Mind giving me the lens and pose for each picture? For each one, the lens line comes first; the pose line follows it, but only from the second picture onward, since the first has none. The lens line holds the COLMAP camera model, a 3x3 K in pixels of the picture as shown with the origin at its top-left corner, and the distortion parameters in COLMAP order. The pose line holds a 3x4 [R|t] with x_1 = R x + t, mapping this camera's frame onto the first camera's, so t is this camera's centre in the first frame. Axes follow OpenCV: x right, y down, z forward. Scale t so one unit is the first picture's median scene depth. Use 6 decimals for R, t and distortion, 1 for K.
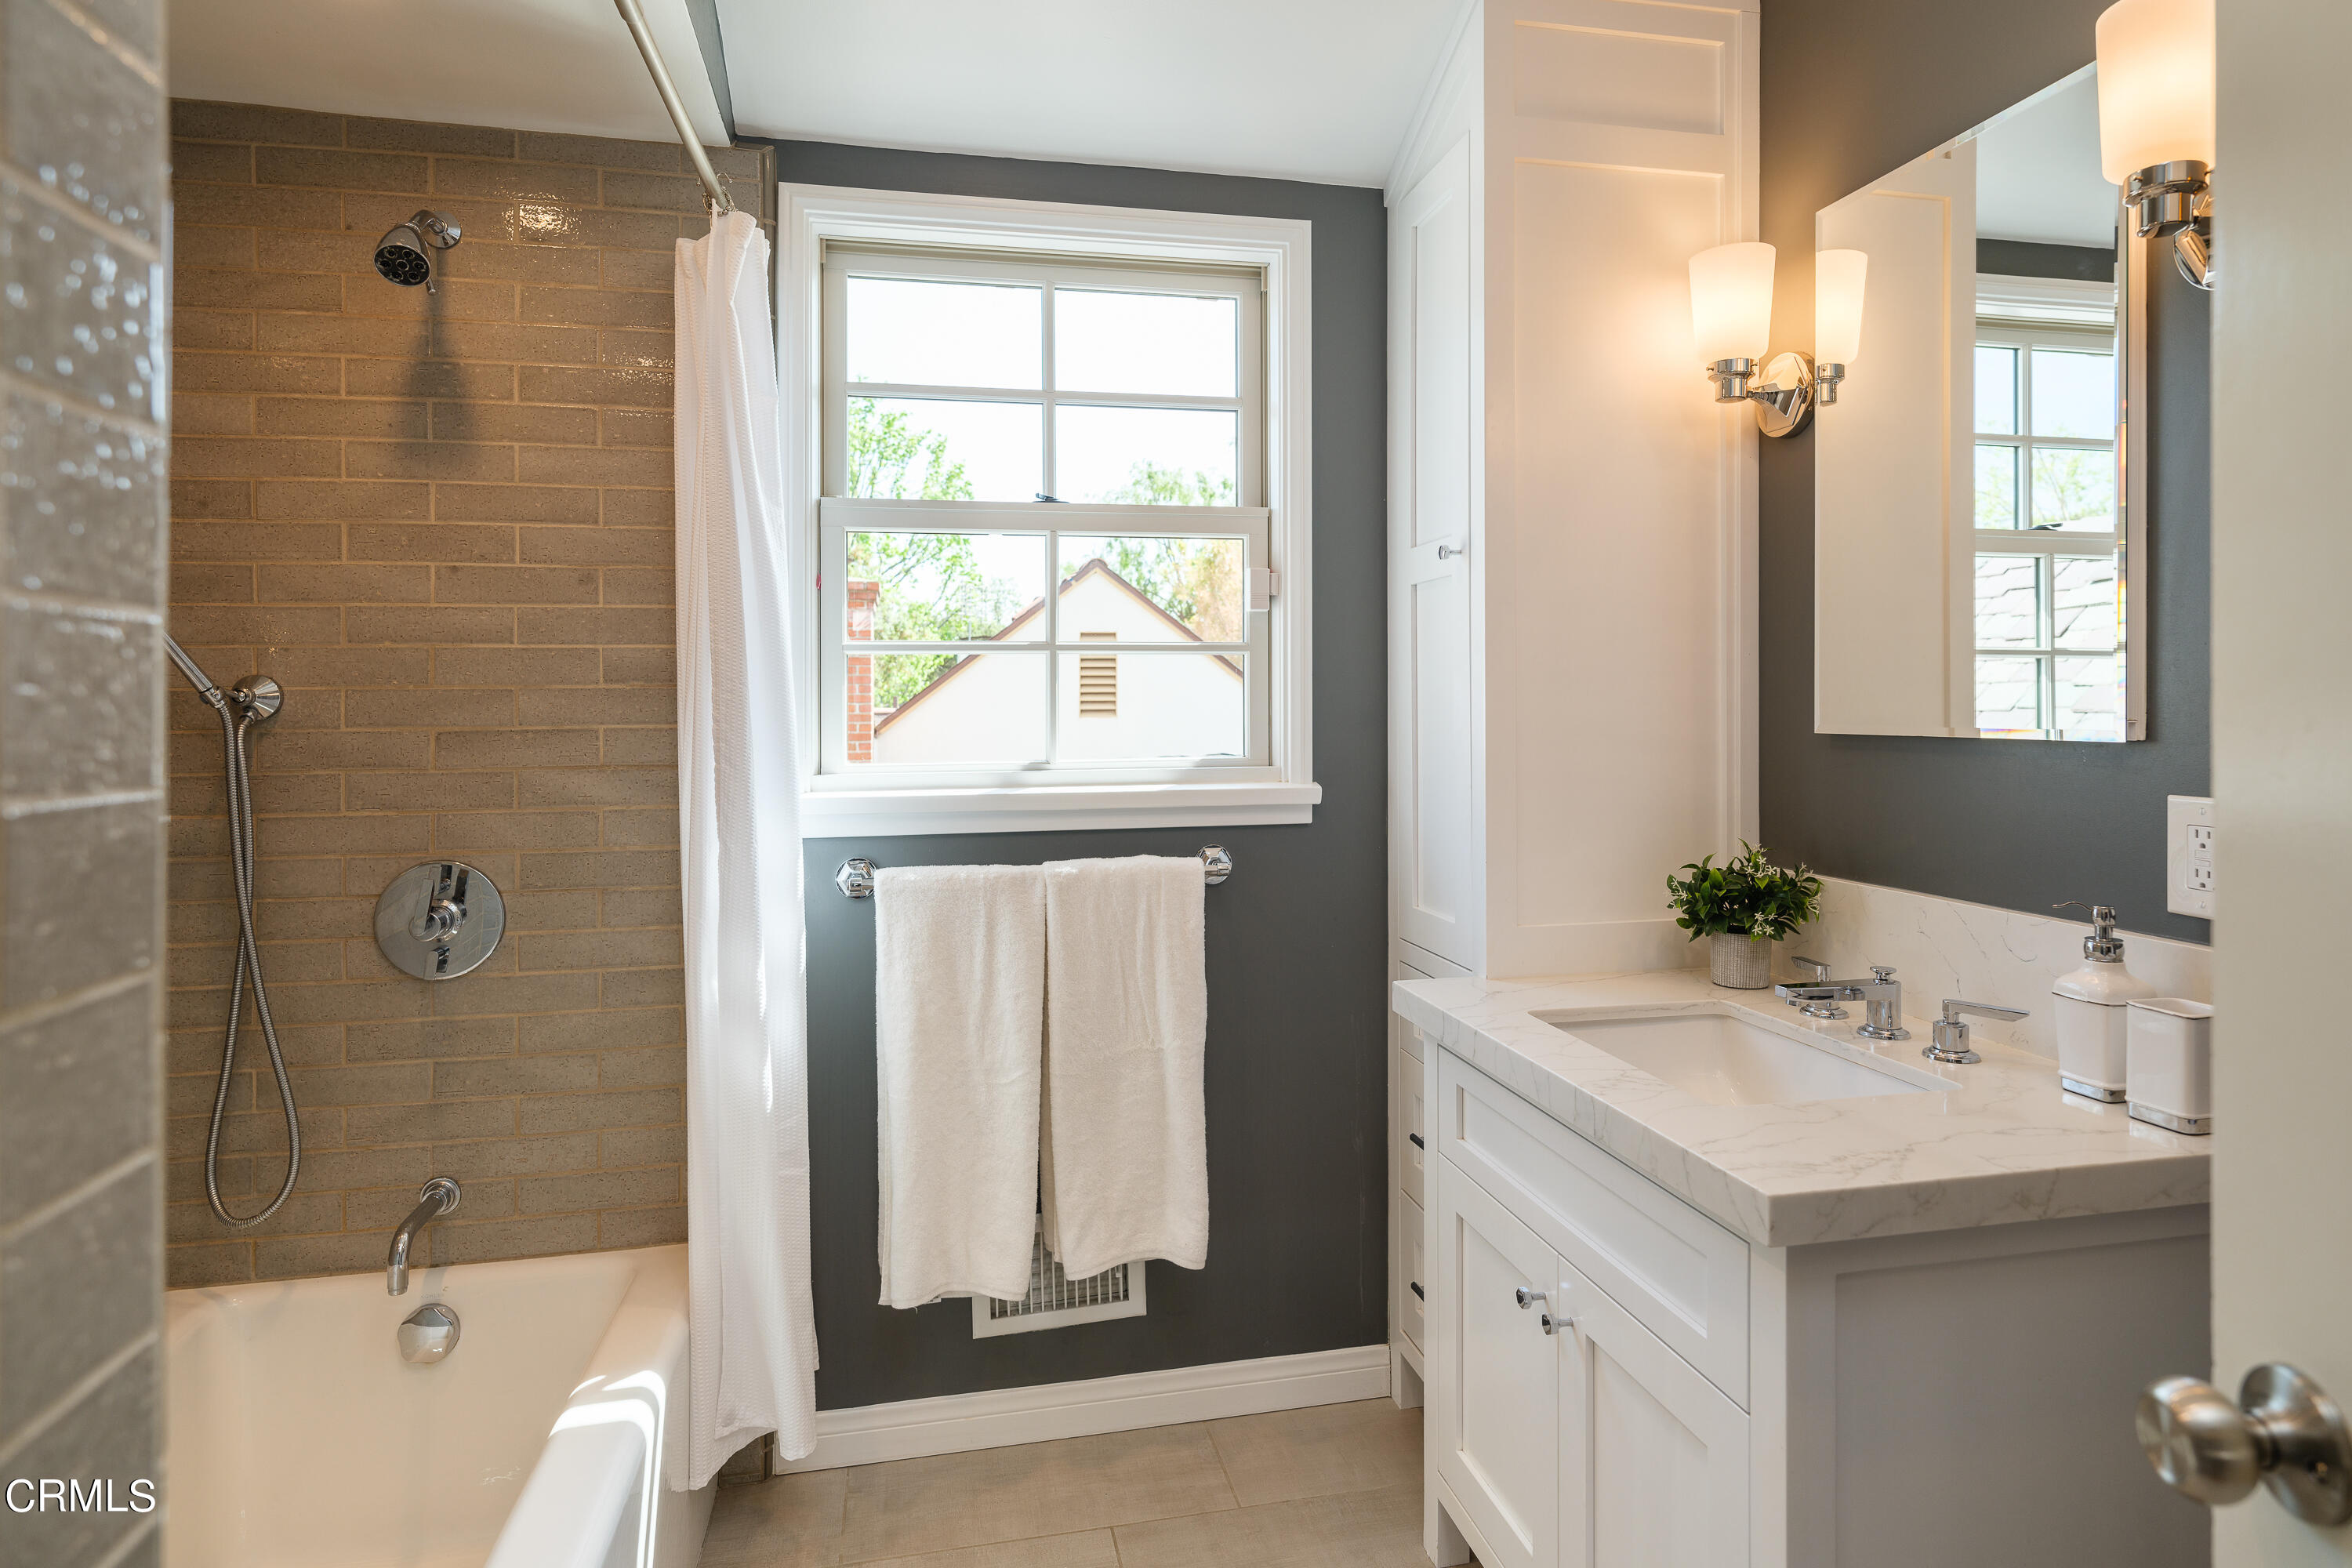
lens RADIAL K [[1268.9, 0, 1178.8], [0, 1268.9, 703.5], [0, 0, 1]] dist [0.004204, 0.000047]
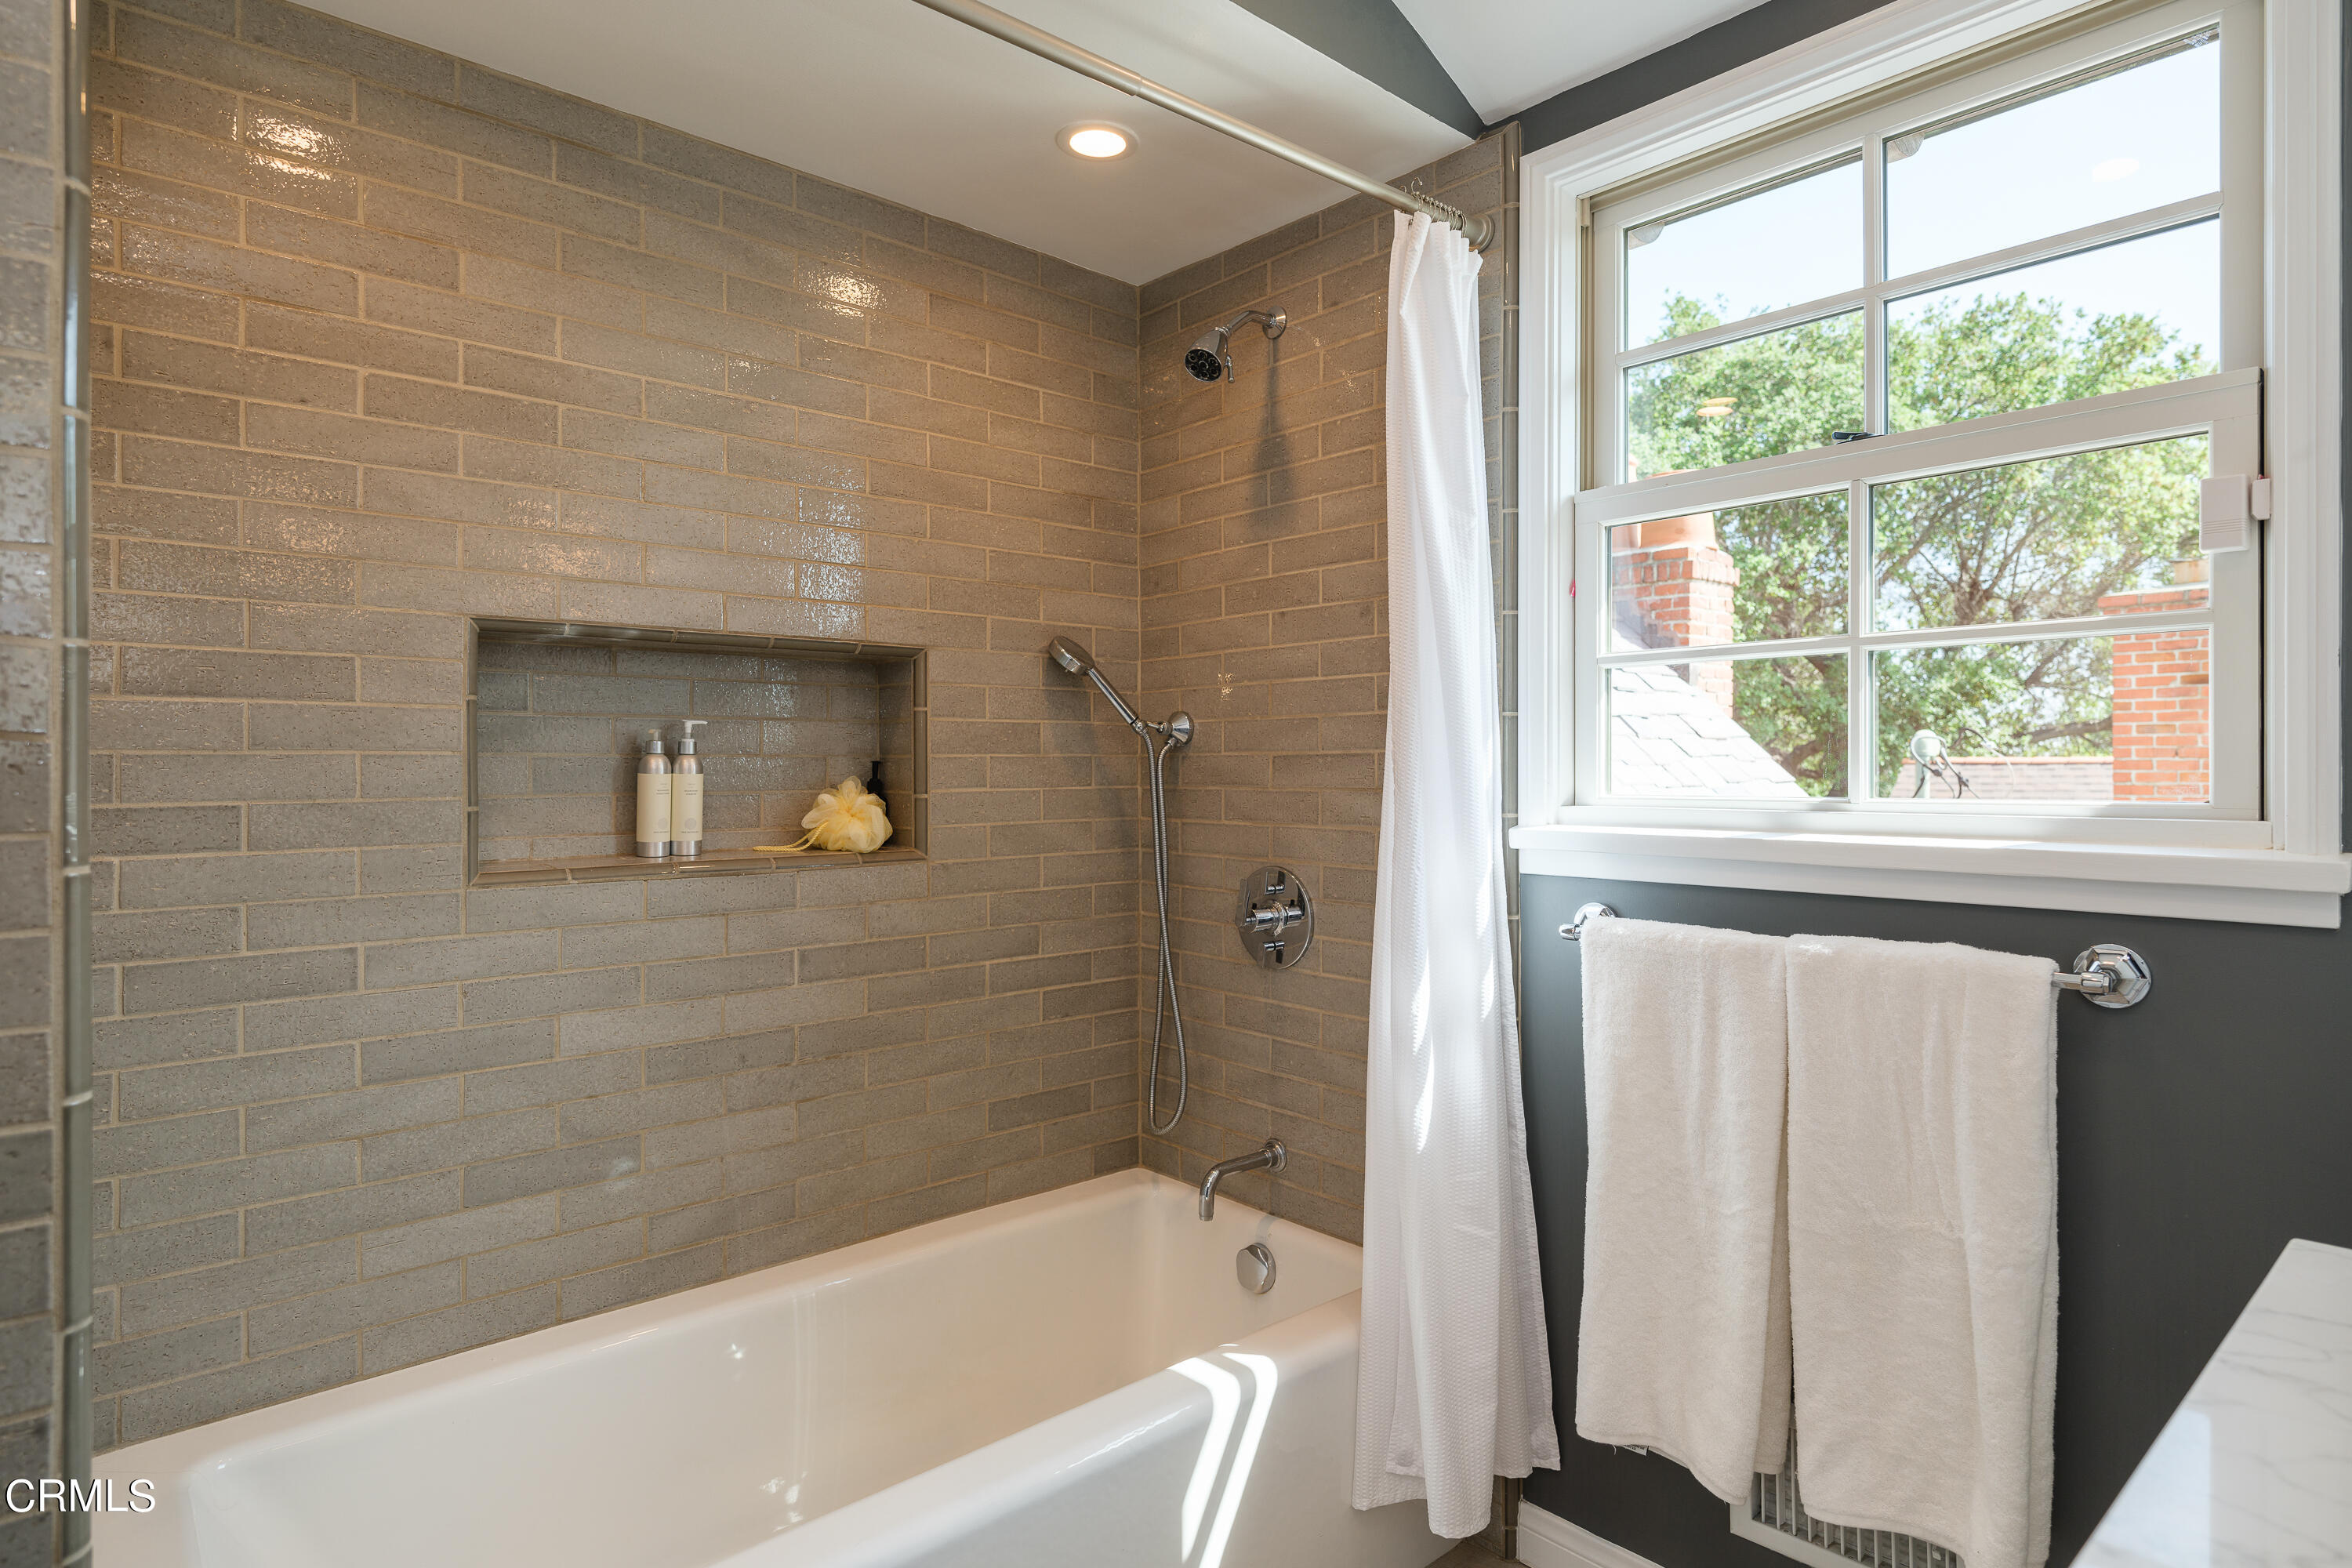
lens RADIAL K [[1266.1, 0, 1157.6], [0, 1266.1, 757.6], [0, 0, 1]] dist [0.002566, -0.000401]
pose [[0.496069, 0.000309, -0.868283, 0.362987], [0.002408, 0.999996, 0.001731, 0.021338], [0.868280, -0.002950, 0.496067, 0.327140]]
